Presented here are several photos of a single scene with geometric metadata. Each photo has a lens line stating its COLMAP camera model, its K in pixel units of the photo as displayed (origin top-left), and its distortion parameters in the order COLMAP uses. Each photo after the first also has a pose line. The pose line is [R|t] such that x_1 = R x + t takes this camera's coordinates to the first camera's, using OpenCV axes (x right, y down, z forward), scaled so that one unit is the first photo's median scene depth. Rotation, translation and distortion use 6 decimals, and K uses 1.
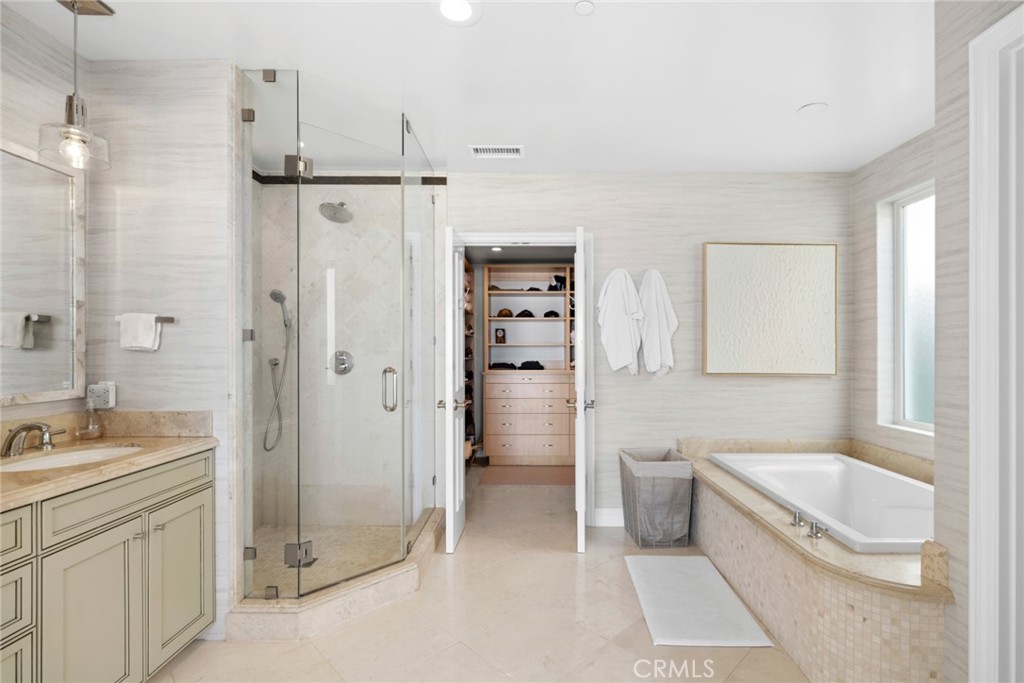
lens RADIAL K [[464.9, 0, 539.7], [0, 464.9, 349.1], [0, 0, 1]] dist [0.000842, -0.000646]
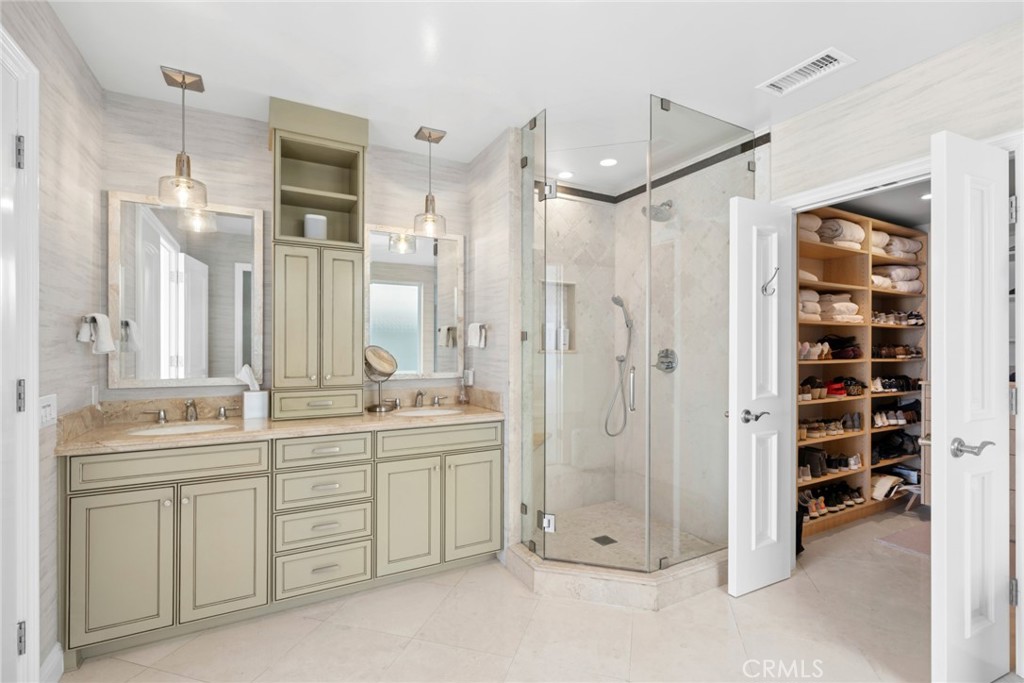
lens RADIAL K [[464.9, 0, 514.7], [0, 464.9, 346.9], [0, 0, 1]] dist [0.000842, -0.000646]
pose [[0.477701, -0.001758, -0.878521, 0.468624], [0.000825, 0.999998, -0.001553, 0.001425], [0.878522, 0.000017, 0.477701, 0.369448]]
